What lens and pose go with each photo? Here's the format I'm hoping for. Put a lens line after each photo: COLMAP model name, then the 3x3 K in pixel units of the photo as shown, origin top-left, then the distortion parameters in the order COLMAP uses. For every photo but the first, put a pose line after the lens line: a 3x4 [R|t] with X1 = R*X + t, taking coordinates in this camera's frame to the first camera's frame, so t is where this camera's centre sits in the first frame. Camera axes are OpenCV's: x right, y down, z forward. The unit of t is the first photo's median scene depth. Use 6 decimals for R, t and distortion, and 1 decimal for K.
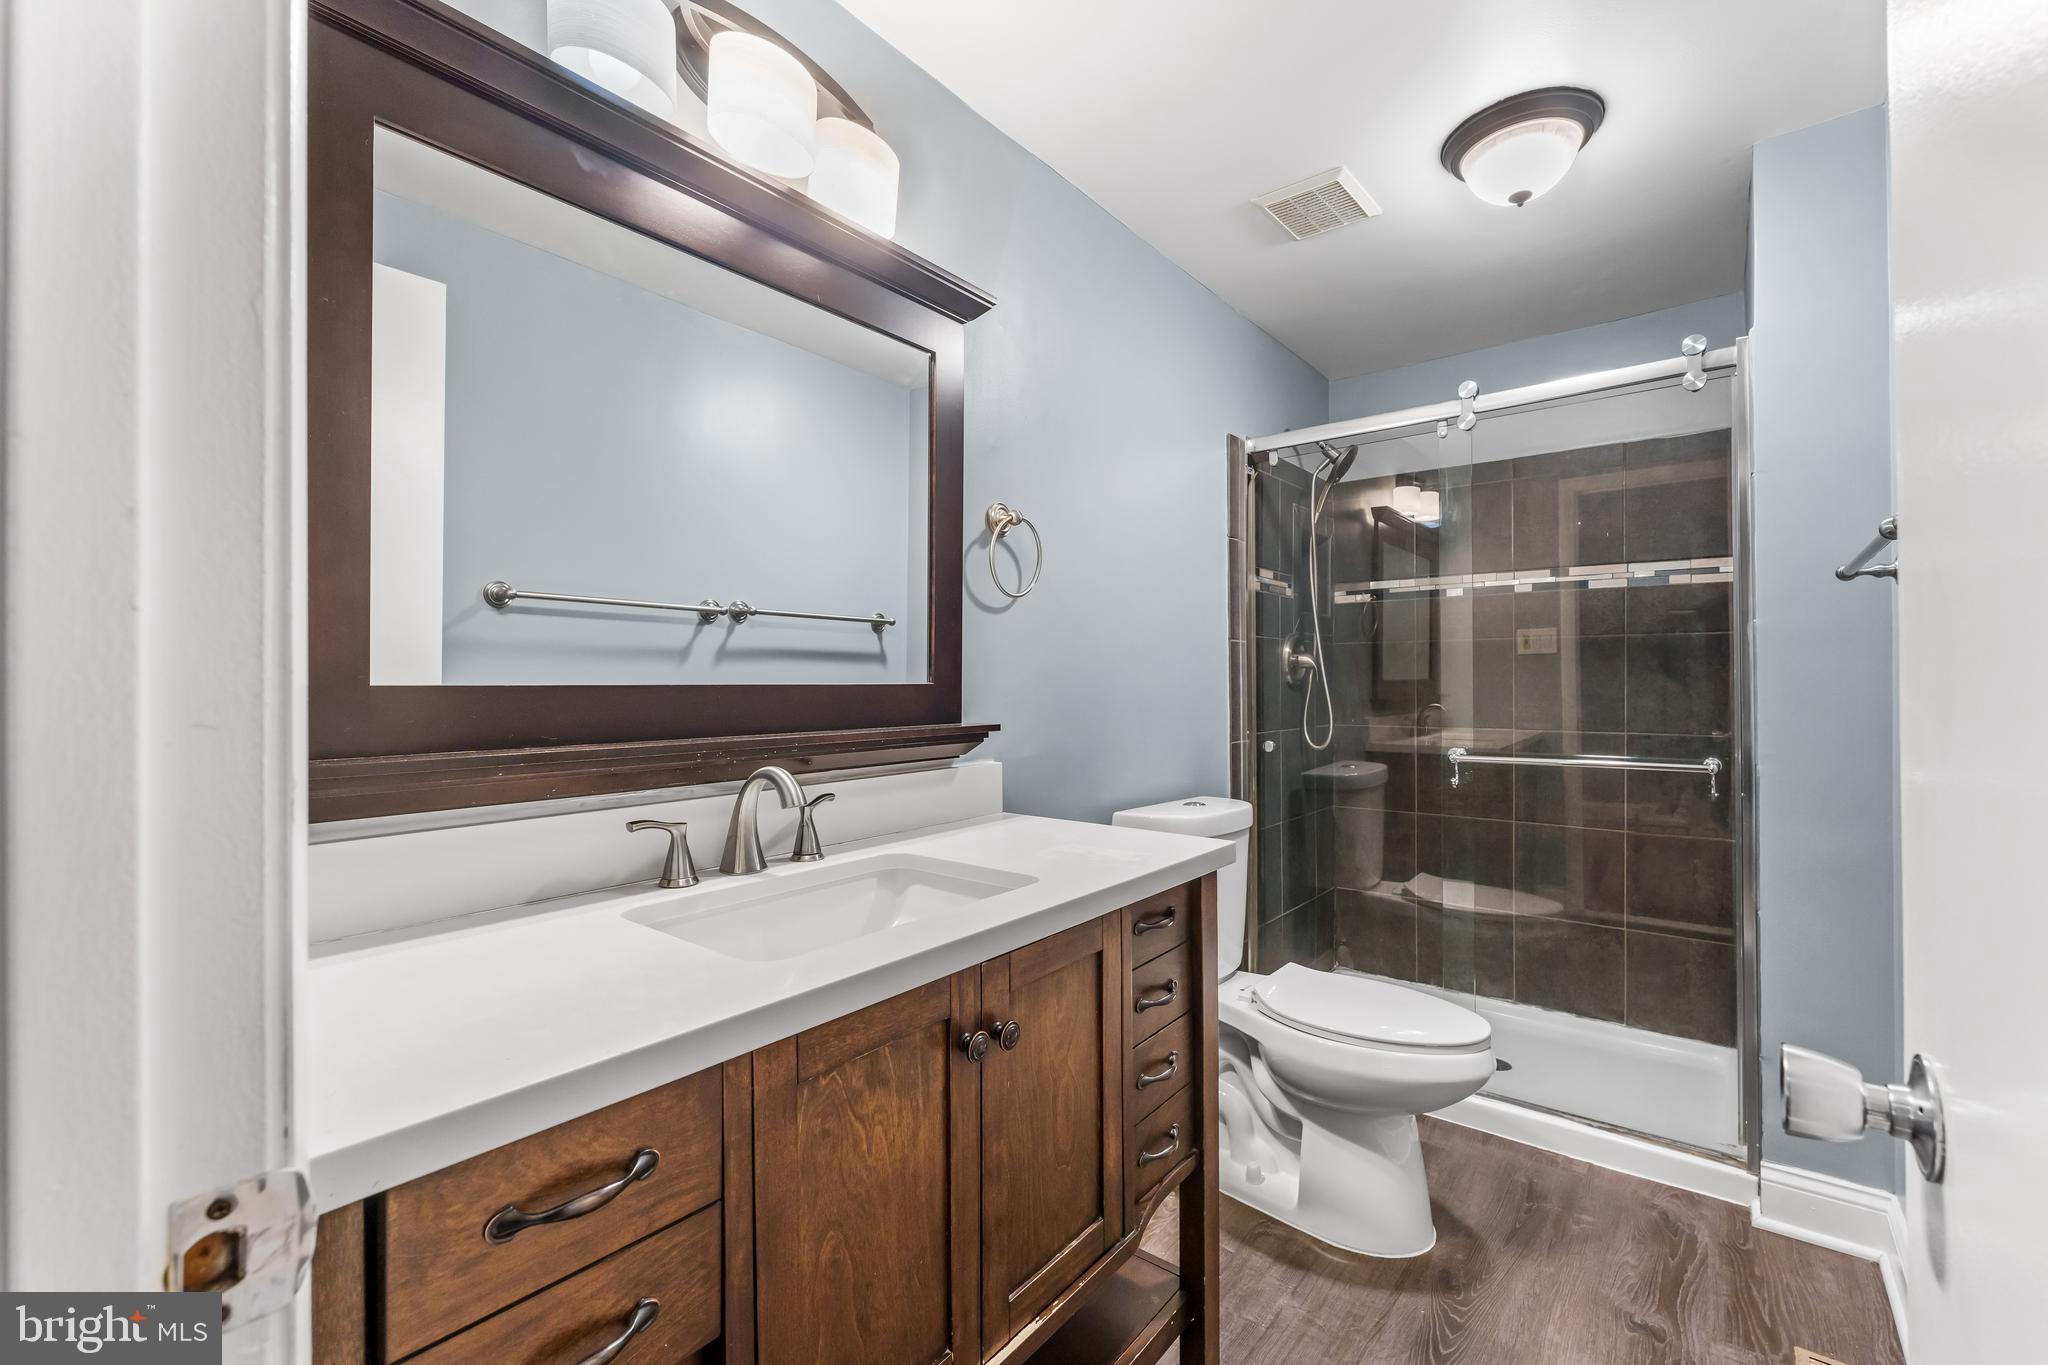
lens RADIAL K [[871.0, 0, 1020.4], [0, 871.0, 682.4], [0, 0, 1]] dist [-0.004854, 0.001429]
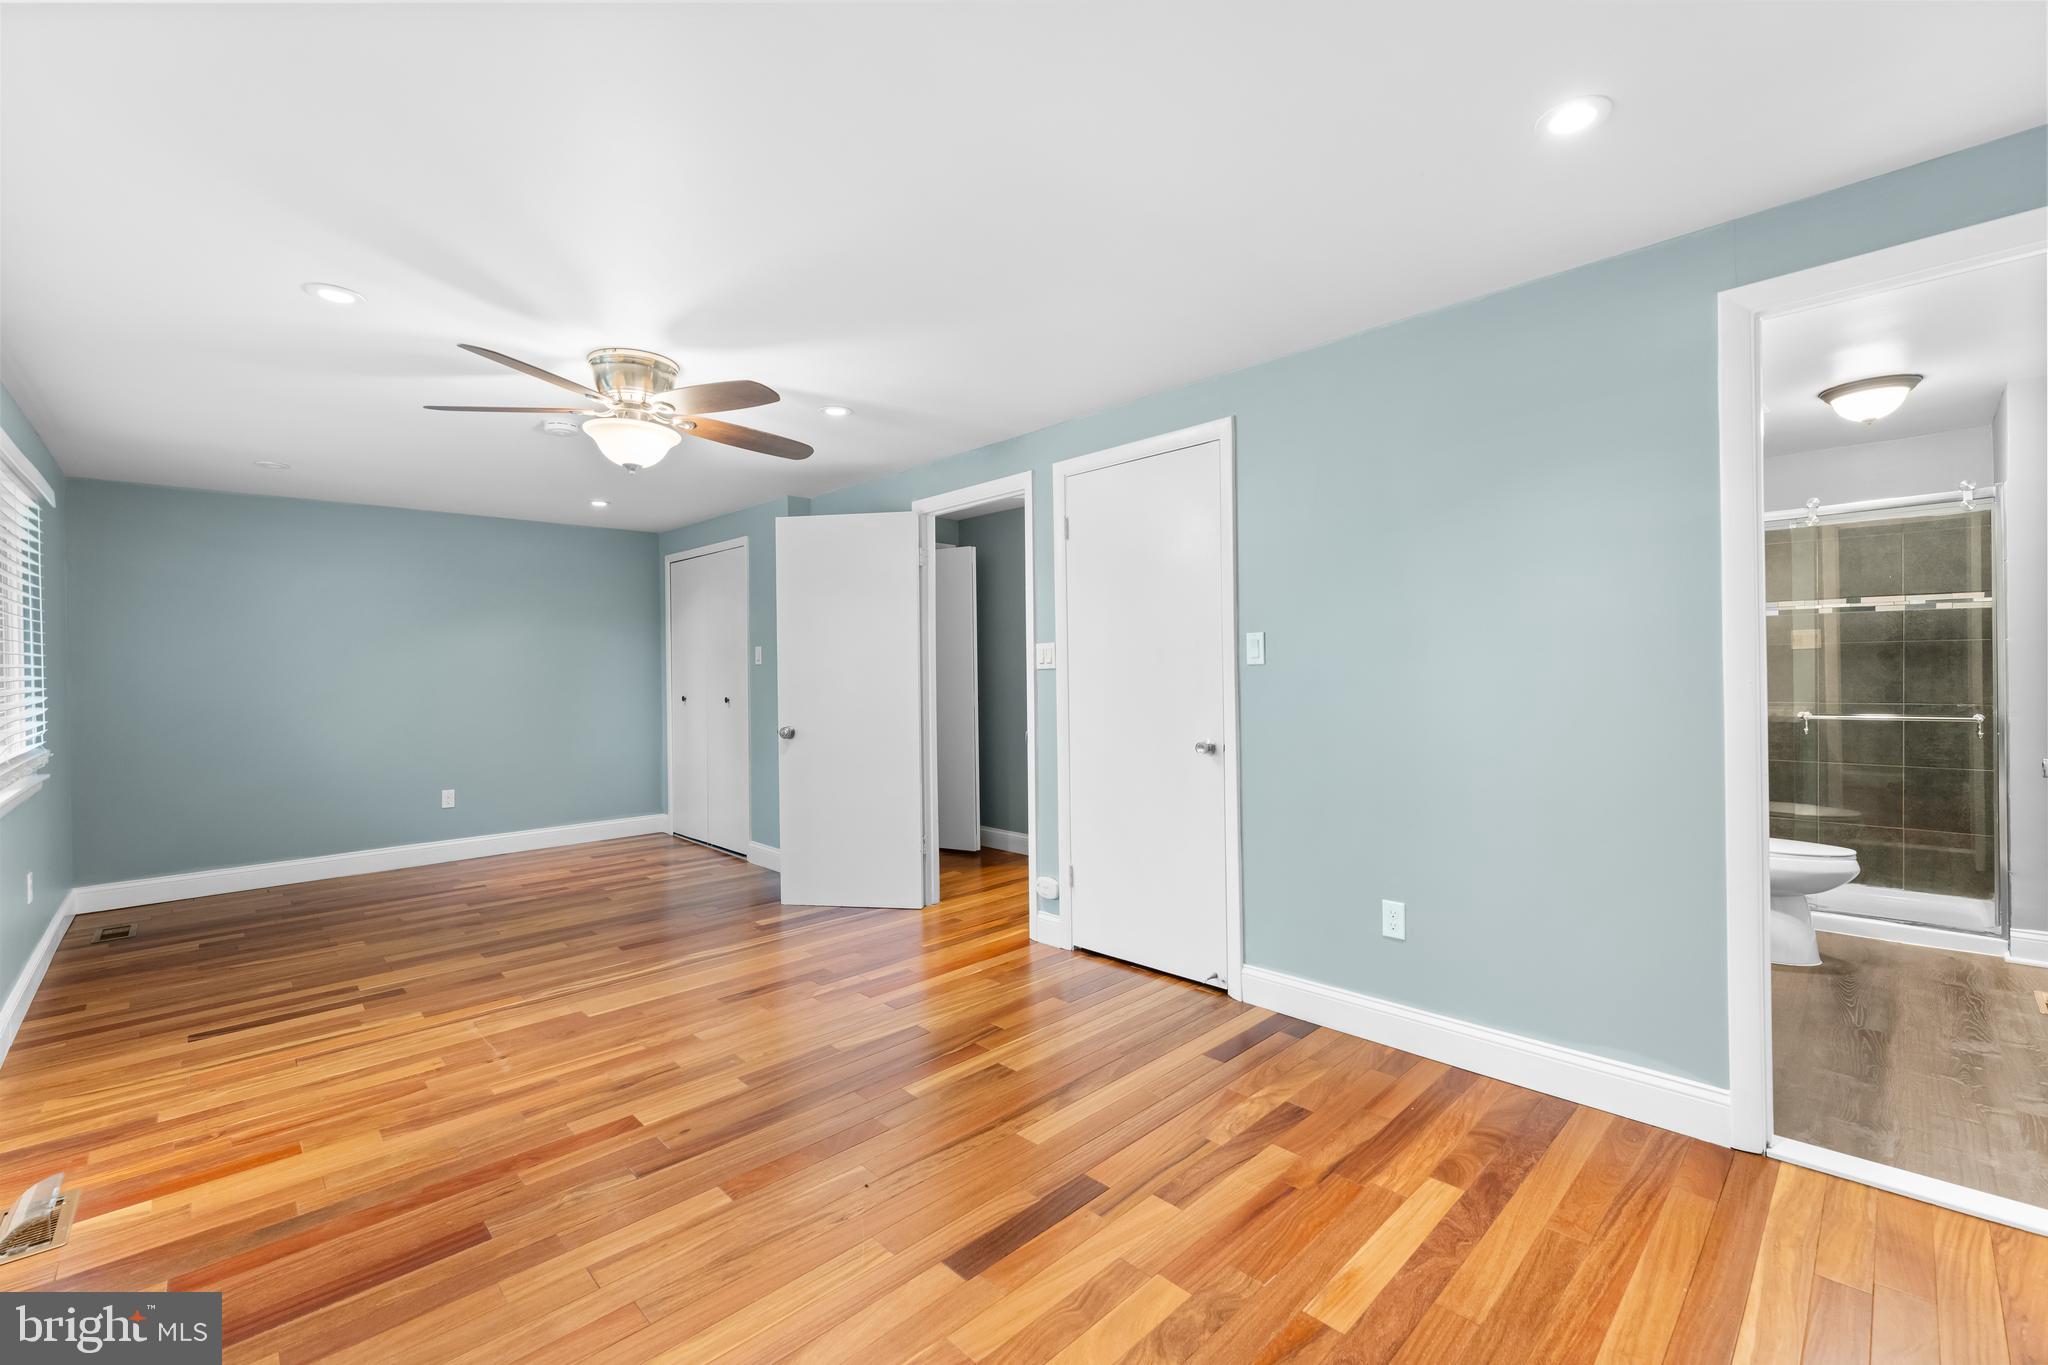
lens RADIAL K [[871.0, 0, 1016.3], [0, 871.0, 673.8], [0, 0, 1]] dist [-0.004854, 0.001429]
pose [[0.992675, -0.005846, -0.120675, -0.729847], [0.006634, 0.999959, 0.006131, -0.016351], [0.120634, -0.006887, 0.992673, -0.774970]]
